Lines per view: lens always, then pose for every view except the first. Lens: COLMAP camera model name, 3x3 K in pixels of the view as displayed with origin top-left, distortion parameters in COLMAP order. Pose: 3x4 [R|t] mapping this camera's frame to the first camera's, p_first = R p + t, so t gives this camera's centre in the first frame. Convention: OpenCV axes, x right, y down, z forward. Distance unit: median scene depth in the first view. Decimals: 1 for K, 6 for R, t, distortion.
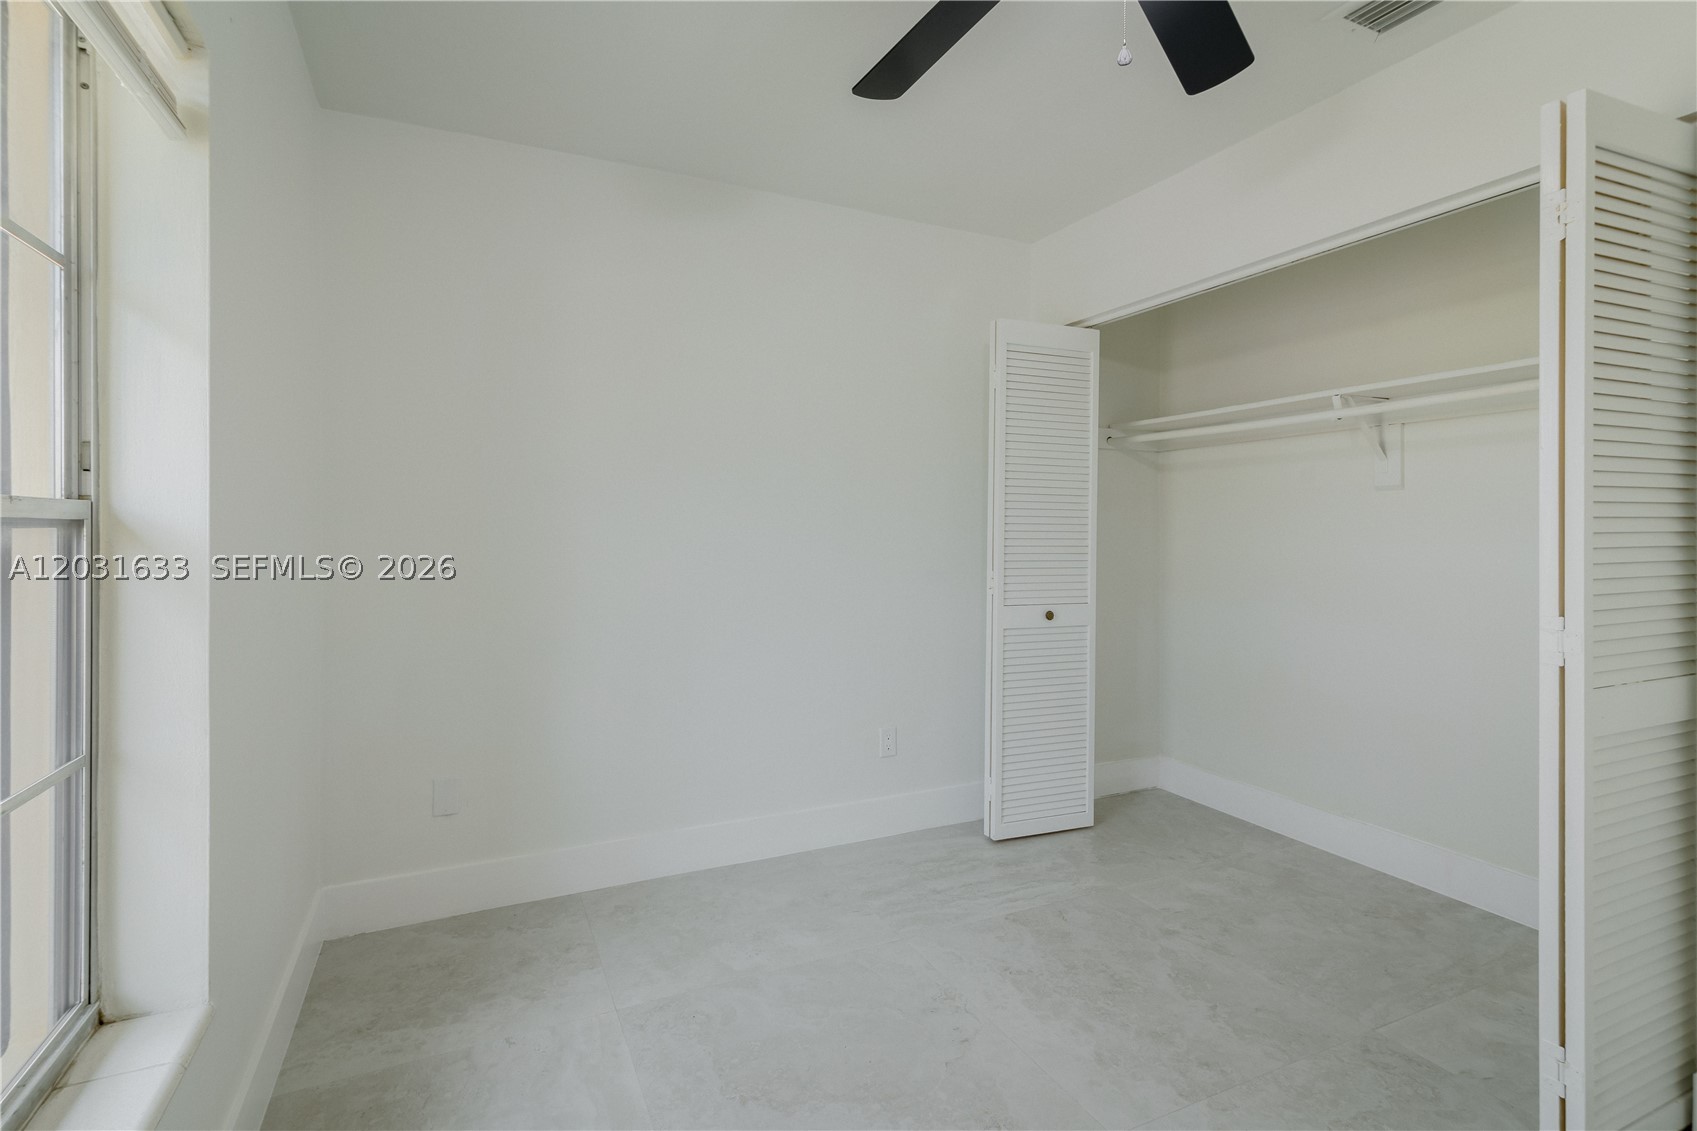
lens RADIAL K [[779.7, 0, 854.0], [0, 779.7, 552.1], [0, 0, 1]] dist [0.005077, 0.000198]
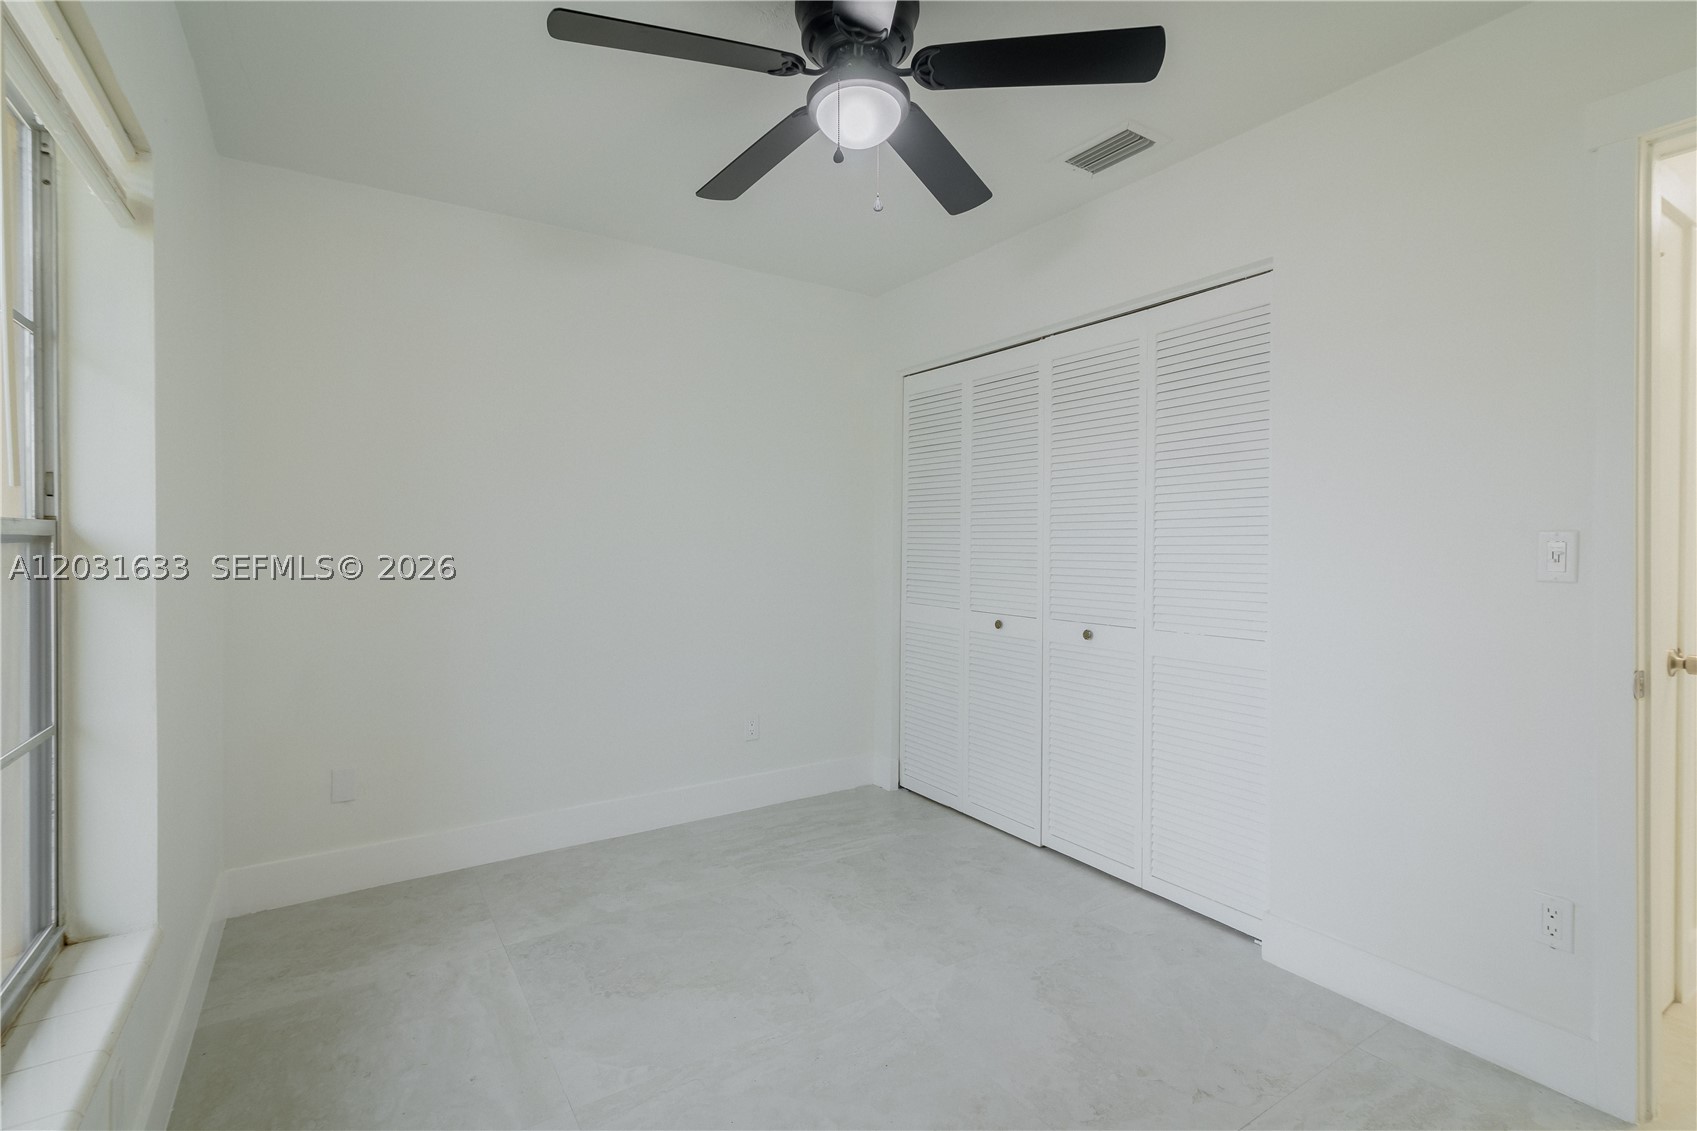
lens RADIAL K [[779.7, 0, 843.3], [0, 779.7, 564.2], [0, 0, 1]] dist [0.005077, 0.000198]
pose [[0.994105, -0.003565, 0.108365, 0.095833], [0.003566, 0.999994, 0.000183, 0.005689], [-0.108365, 0.000205, 0.994111, -0.278262]]
